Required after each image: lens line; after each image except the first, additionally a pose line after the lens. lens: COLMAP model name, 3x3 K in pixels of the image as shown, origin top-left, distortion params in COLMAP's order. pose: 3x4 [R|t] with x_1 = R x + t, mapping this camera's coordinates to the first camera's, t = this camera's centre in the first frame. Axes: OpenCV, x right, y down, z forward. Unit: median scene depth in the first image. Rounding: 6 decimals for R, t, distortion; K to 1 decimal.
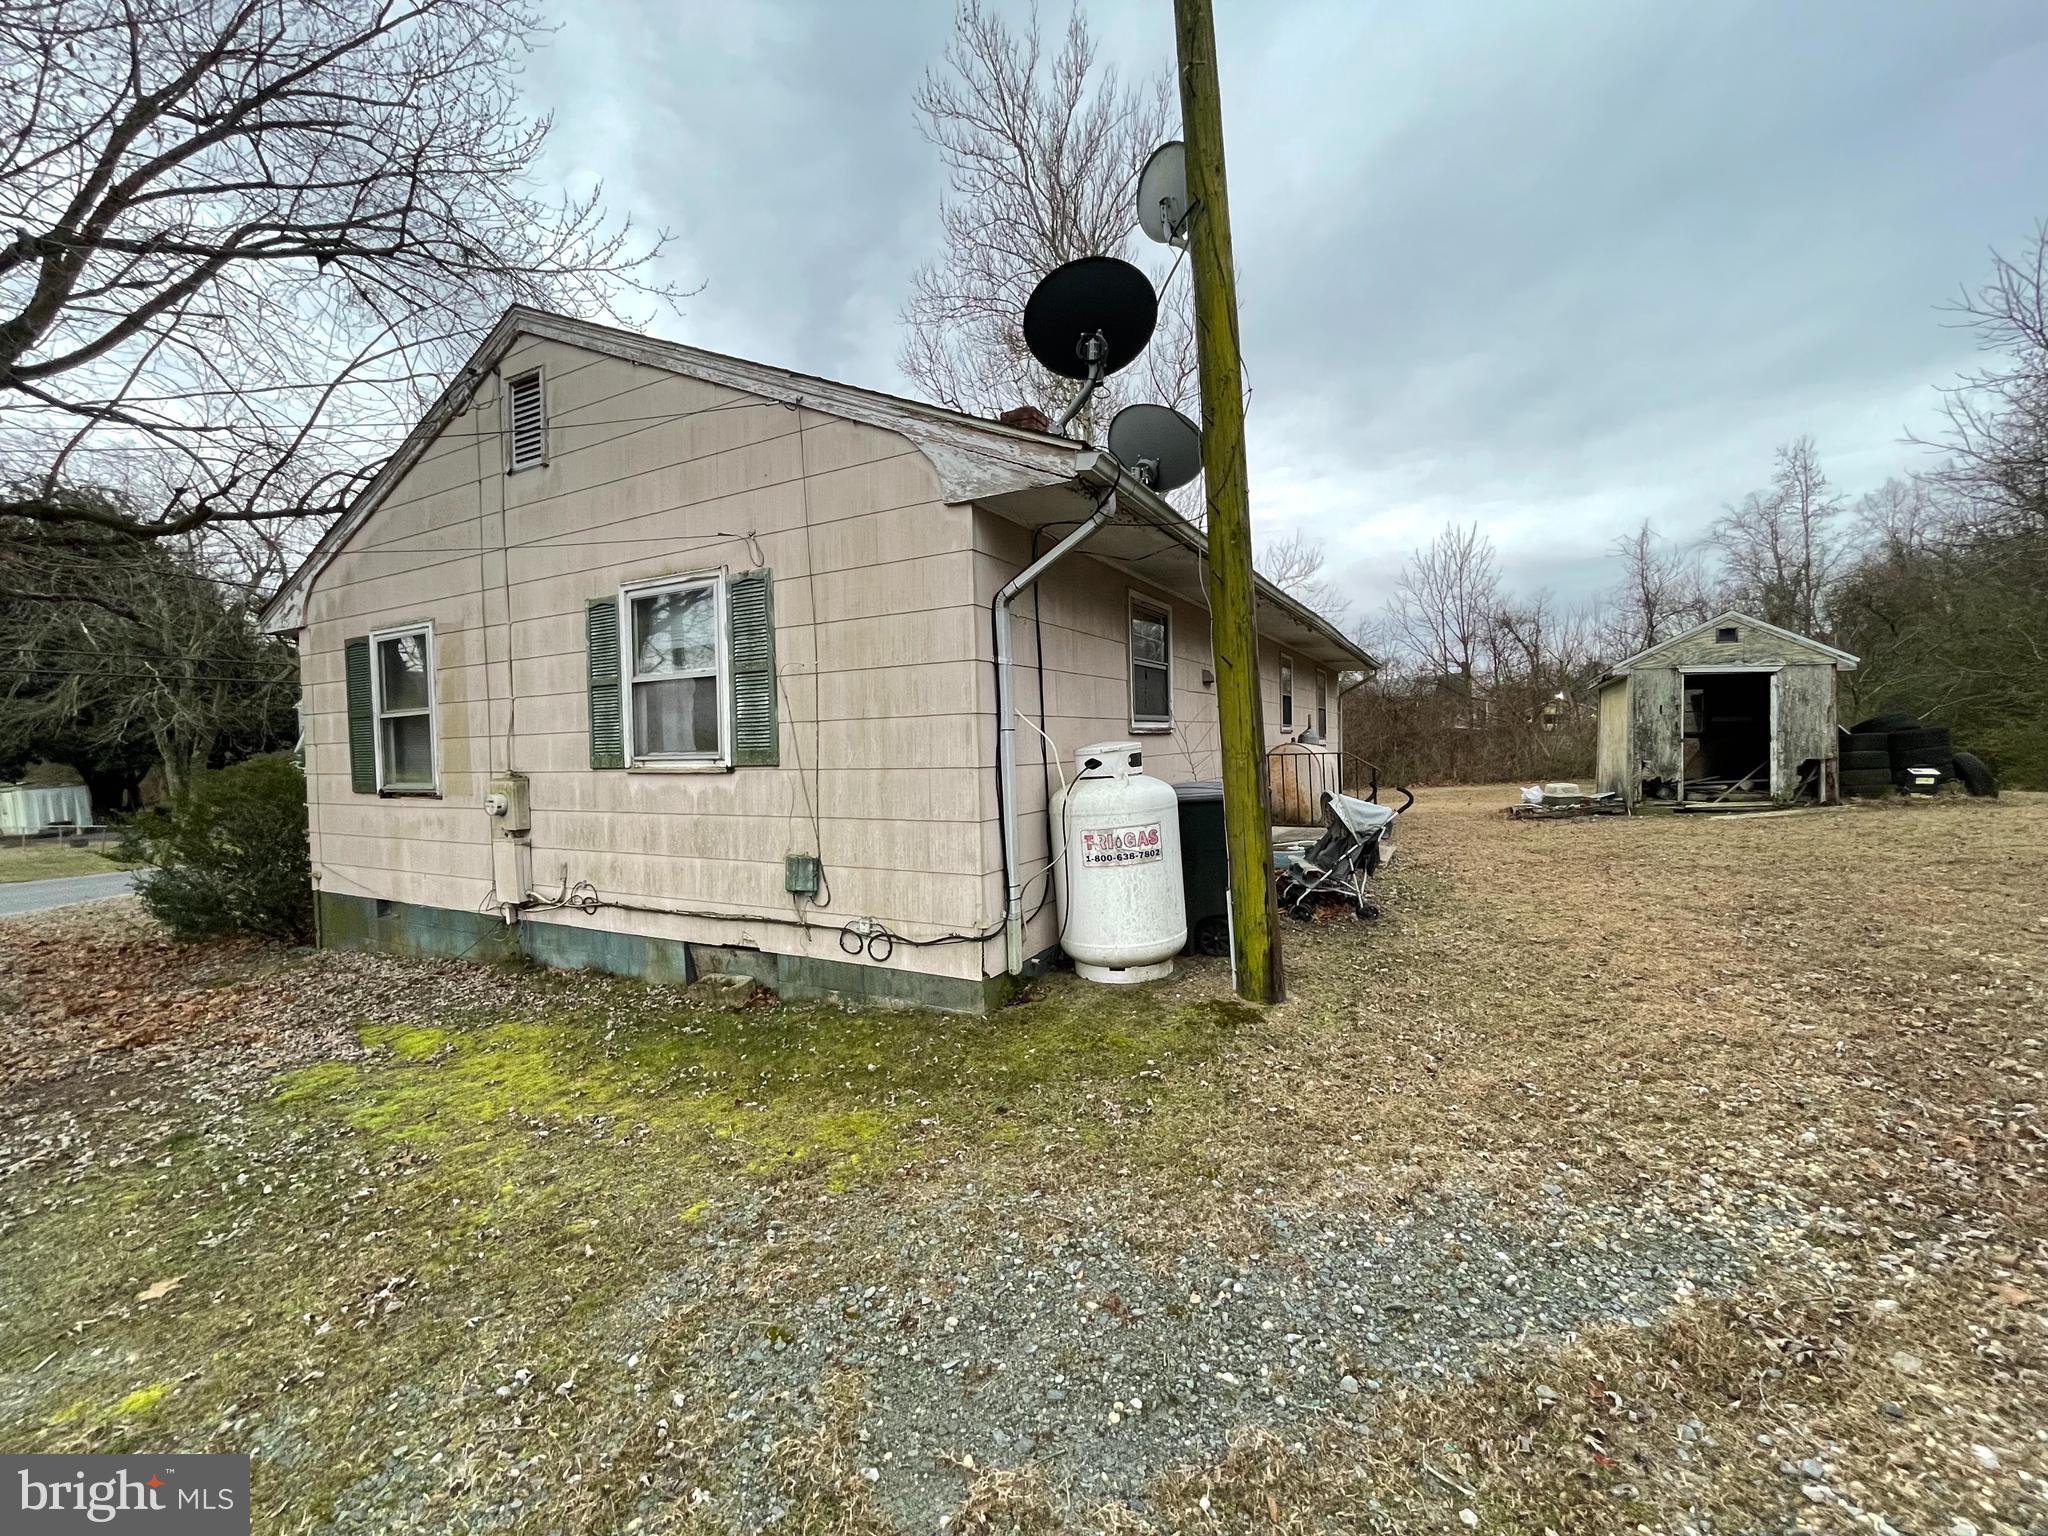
lens RADIAL K [[823.3, 0, 1011.6], [0, 823.3, 768.4], [0, 0, 1]] dist [-0.005827, -0.000073]
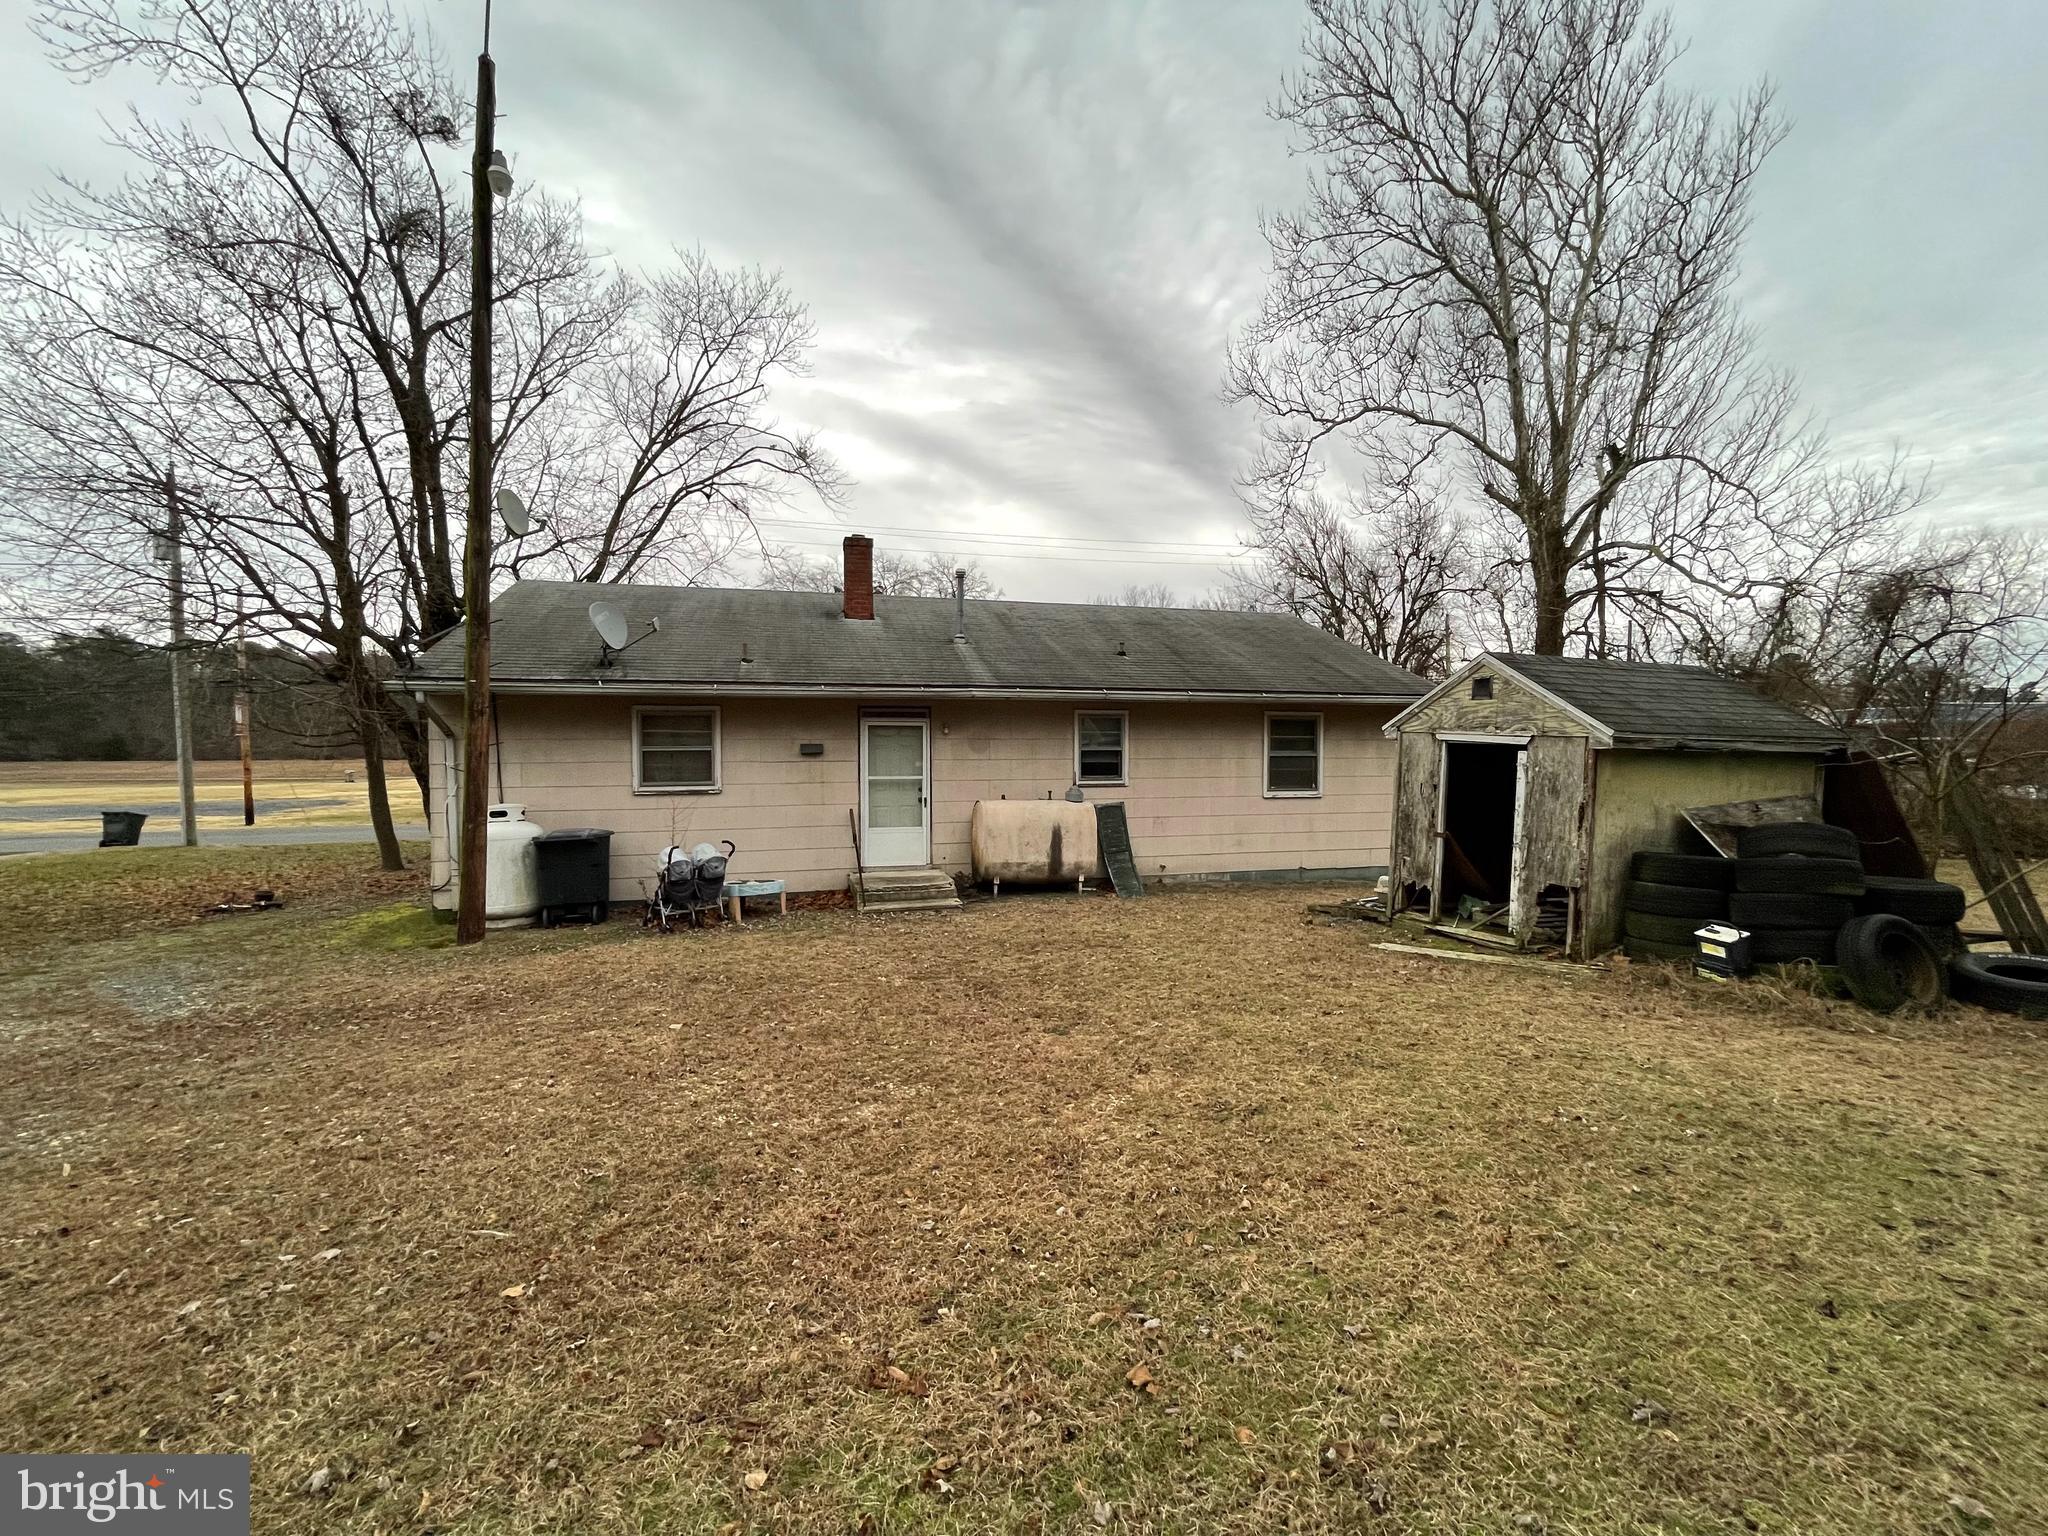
lens RADIAL K [[823.3, 0, 1011.6], [0, 823.3, 768.4], [0, 0, 1]] dist [-0.005827, -0.000073]
pose [[0.695004, 0.045098, -0.717590, 1.123434], [-0.035490, 0.998966, 0.028409, -0.103693], [0.718129, 0.005723, 0.695886, 0.244784]]
